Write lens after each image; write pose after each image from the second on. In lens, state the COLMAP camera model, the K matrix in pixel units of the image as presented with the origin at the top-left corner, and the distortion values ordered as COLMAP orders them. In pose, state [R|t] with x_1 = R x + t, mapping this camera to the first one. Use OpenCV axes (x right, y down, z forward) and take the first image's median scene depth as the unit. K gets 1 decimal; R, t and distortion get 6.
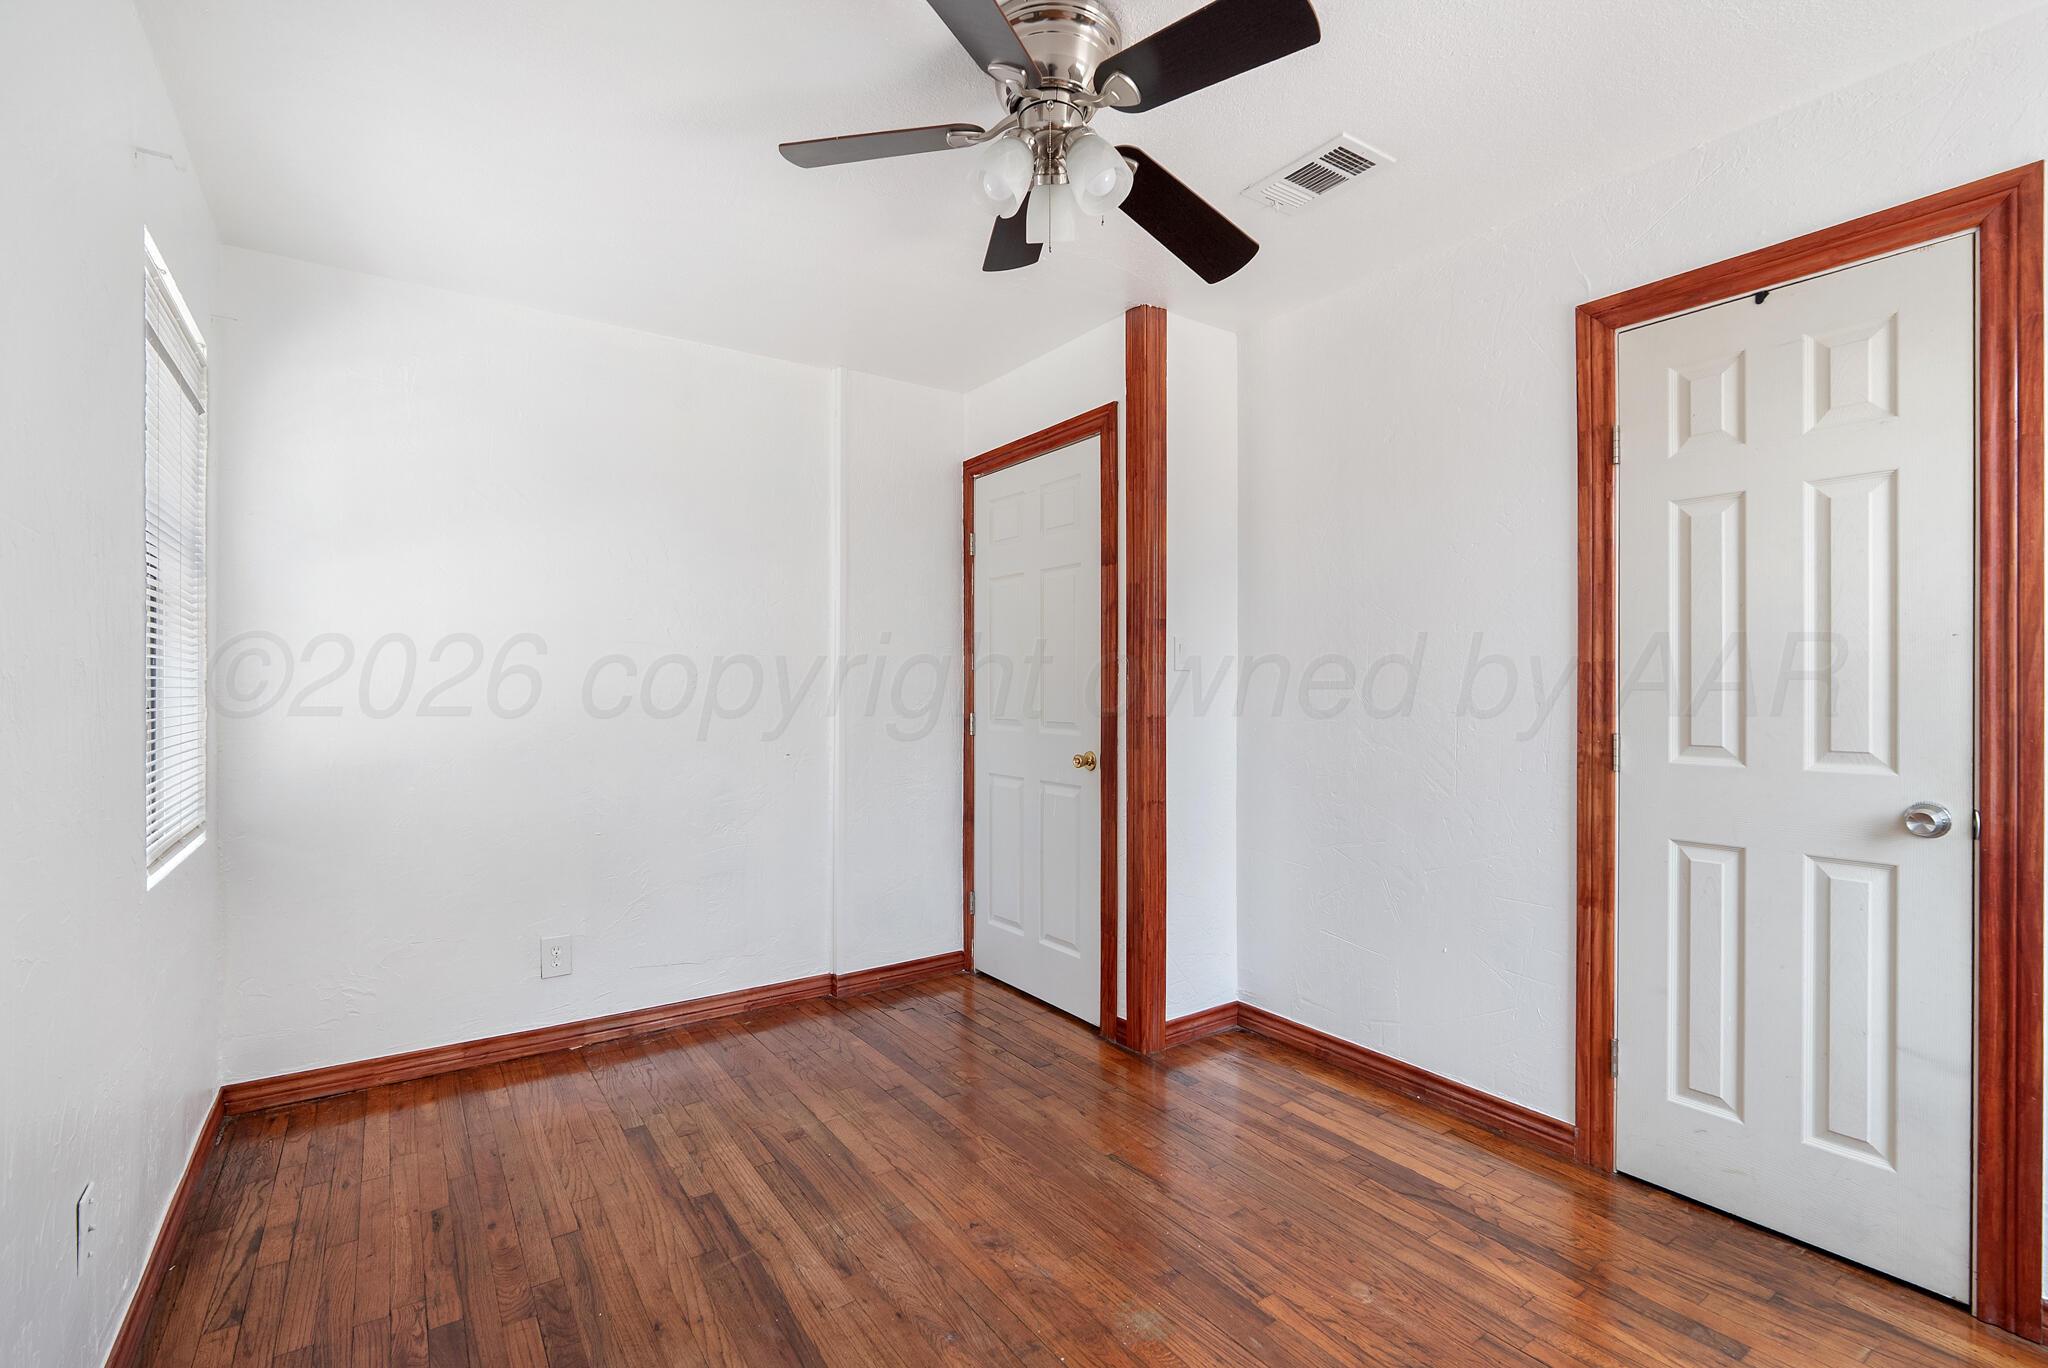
lens RADIAL K [[933.8, 0, 1018.5], [0, 933.8, 684.4], [0, 0, 1]] dist [-0.004825, -0.000152]
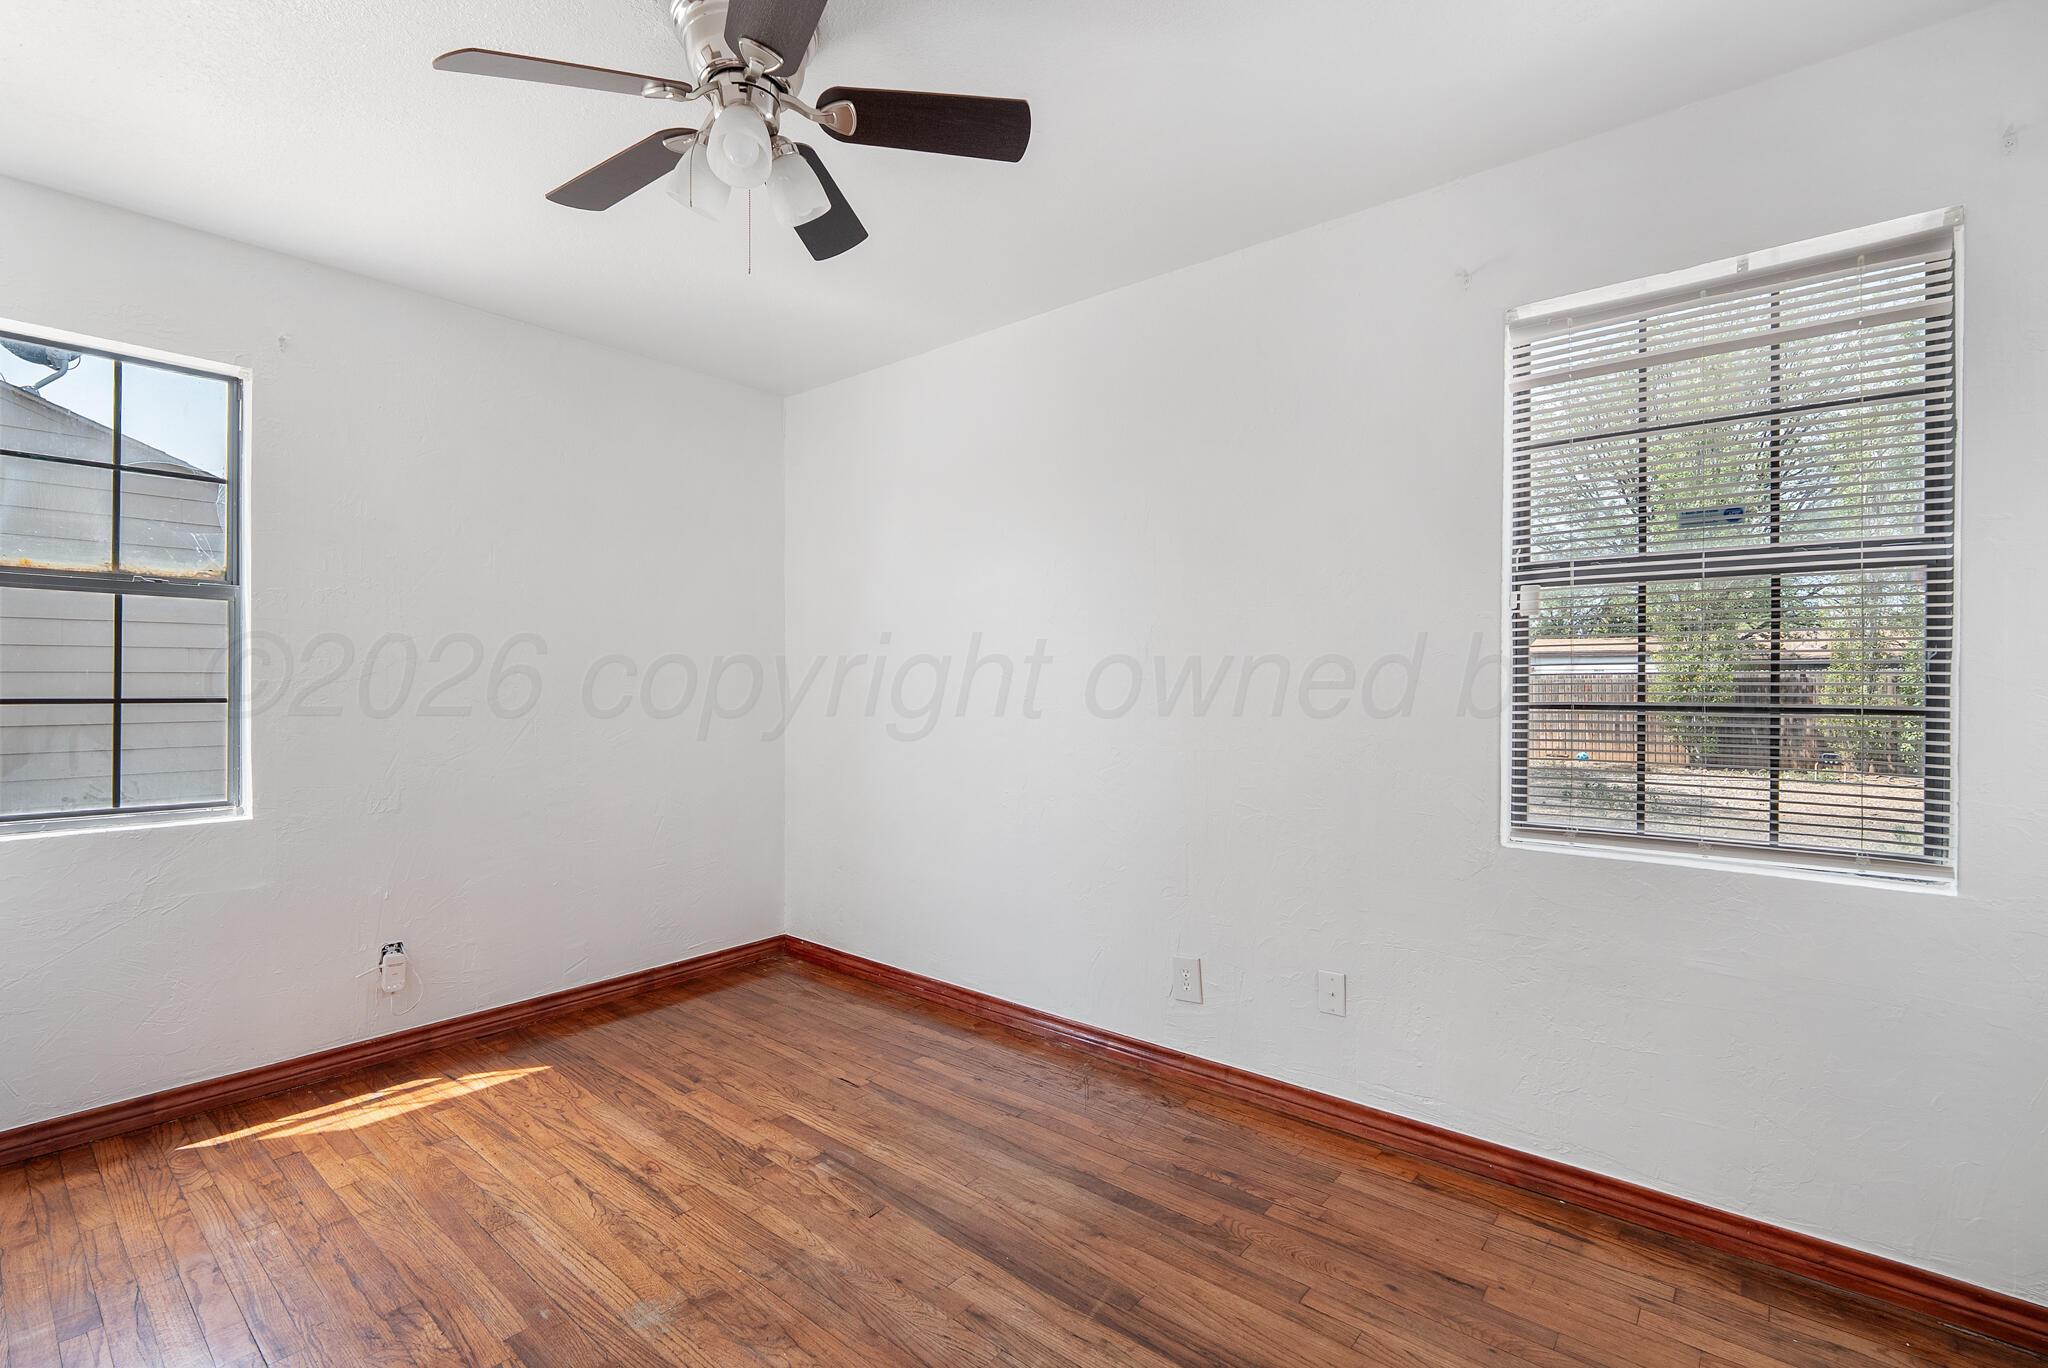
lens RADIAL K [[933.8, 0, 1018.5], [0, 933.8, 684.4], [0, 0, 1]] dist [-0.004825, -0.000152]
pose [[-0.965573, 0.000588, -0.260132, 0.012566], [-0.001174, 0.999977, 0.006616, -0.001896], [0.260130, 0.006693, -0.965550, 1.910906]]
